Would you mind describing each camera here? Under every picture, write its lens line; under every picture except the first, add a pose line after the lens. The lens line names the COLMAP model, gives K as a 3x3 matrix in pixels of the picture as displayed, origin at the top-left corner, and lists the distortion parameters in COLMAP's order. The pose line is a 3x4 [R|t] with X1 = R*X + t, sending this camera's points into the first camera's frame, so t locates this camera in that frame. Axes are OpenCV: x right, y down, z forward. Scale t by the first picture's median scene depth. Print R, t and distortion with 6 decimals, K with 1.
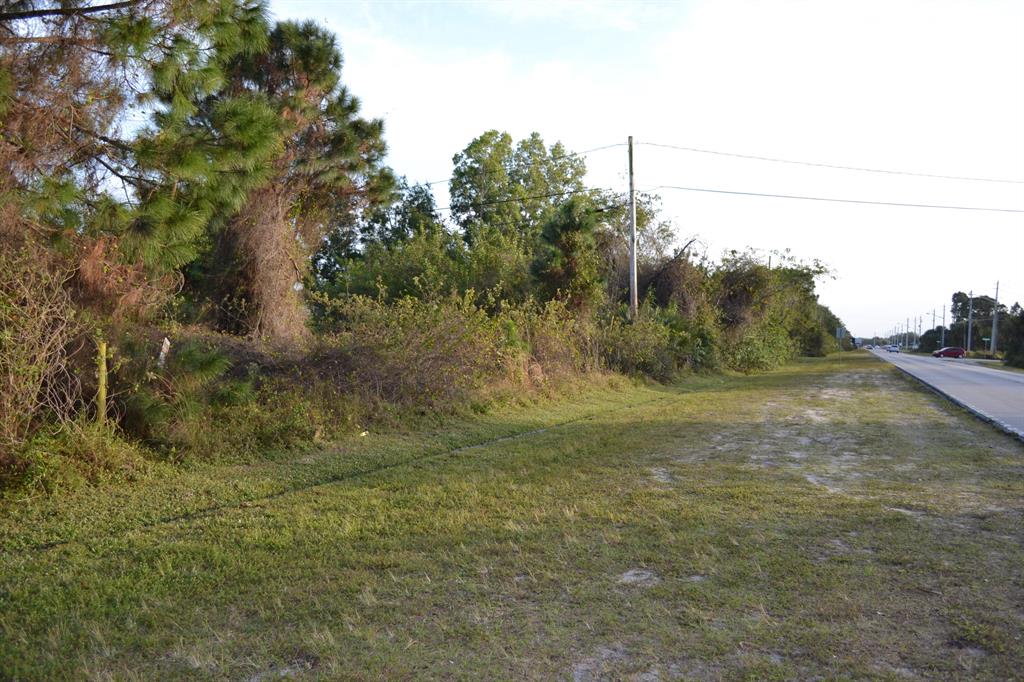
lens RADIAL K [[869.0, 0, 544.8], [0, 869.0, 344.6], [0, 0, 1]] dist [-0.085499, 0.003808]
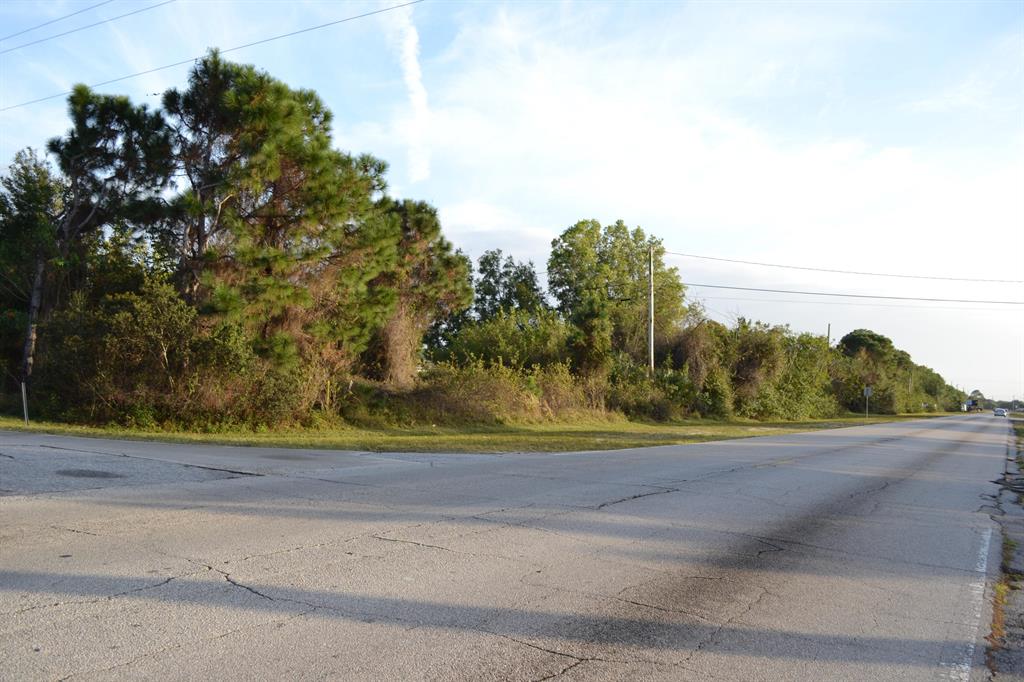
lens RADIAL K [[866.7, 0, 529.2], [0, 866.7, 339.9], [0, 0, 1]] dist [-0.080580, 0.014223]
pose [[0.986796, 0.006560, -0.161833, 0.062538], [-0.018249, 0.997320, -0.070849, 0.005973], [0.160934, 0.072867, 0.984272, -0.186358]]
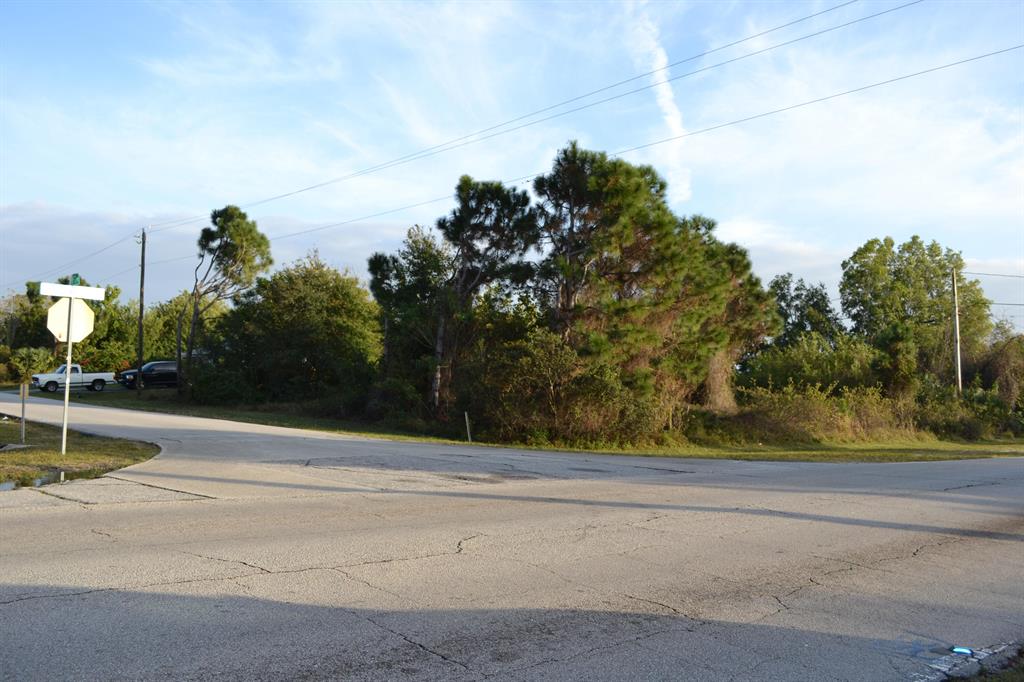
lens RADIAL K [[866.7, 0, 529.2], [0, 866.7, 339.9], [0, 0, 1]] dist [-0.080580, 0.014223]
pose [[0.885296, -0.033225, -0.463840, 0.059675], [-0.011521, 0.995571, -0.093301, 0.006807], [0.464885, 0.087942, 0.880993, -0.251162]]
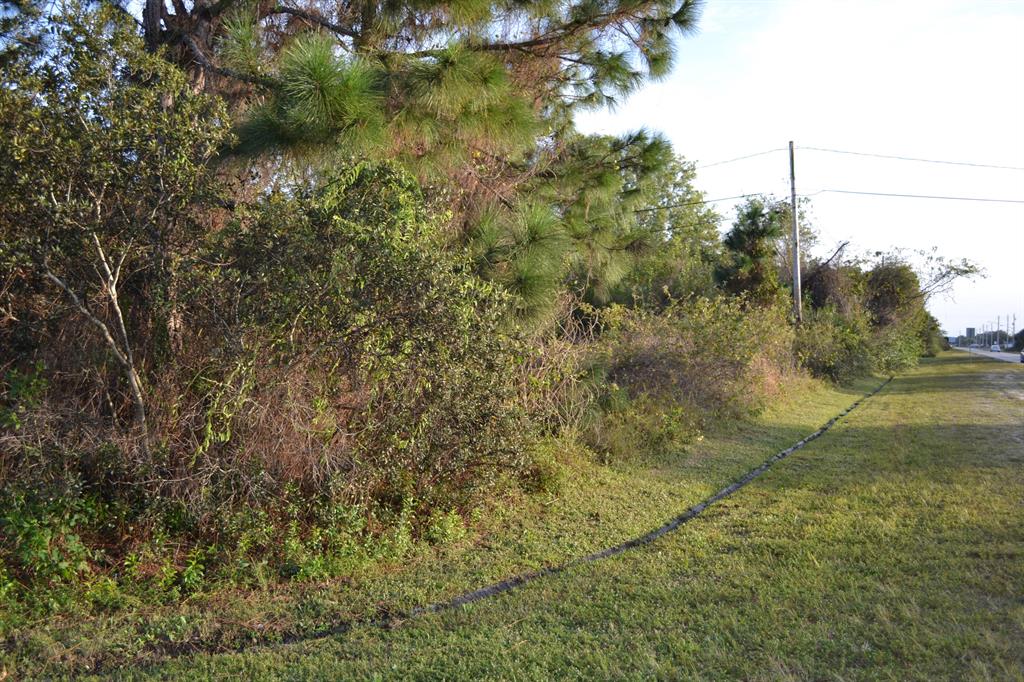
lens RADIAL K [[866.7, 0, 529.2], [0, 866.7, 339.9], [0, 0, 1]] dist [-0.080580, 0.014223]
pose [[0.994774, -0.012701, -0.101313, -0.049693], [0.011751, 0.999881, -0.009973, -0.001312], [0.101427, 0.008730, 0.994805, -0.011060]]
